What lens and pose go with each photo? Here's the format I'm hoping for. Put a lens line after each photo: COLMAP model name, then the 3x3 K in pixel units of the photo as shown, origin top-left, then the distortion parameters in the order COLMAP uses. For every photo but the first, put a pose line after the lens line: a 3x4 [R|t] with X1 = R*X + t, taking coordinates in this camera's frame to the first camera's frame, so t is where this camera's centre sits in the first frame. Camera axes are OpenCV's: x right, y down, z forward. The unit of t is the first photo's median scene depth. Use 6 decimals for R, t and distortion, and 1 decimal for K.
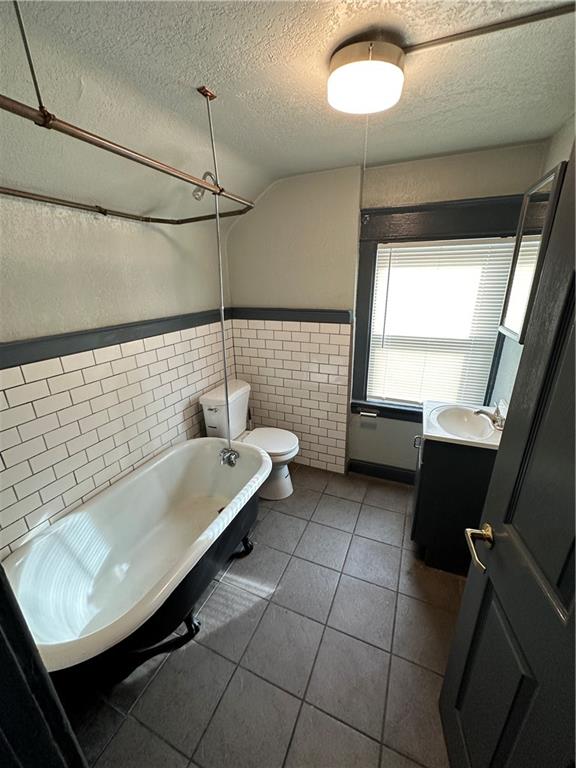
lens RADIAL K [[306.1, 0, 288.0], [0, 306.1, 384.0], [0, 0, 1]] dist [-0.001757, -0.000035]
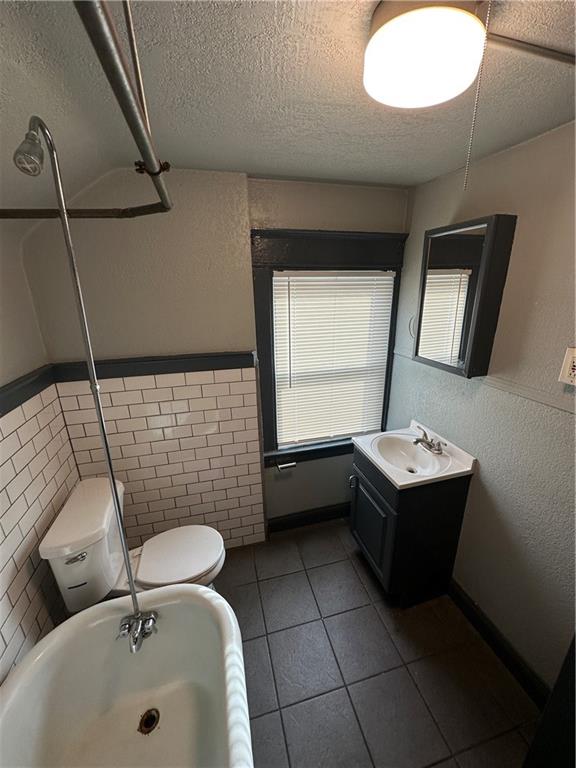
lens RADIAL K [[306.1, 0, 288.0], [0, 306.1, 384.0], [0, 0, 1]] dist [-0.001757, -0.000035]
pose [[0.783863, -0.187278, 0.592019, -0.204144], [0.206513, 0.977786, 0.035878, -0.156835], [-0.585587, 0.094136, 0.805125, 0.291961]]
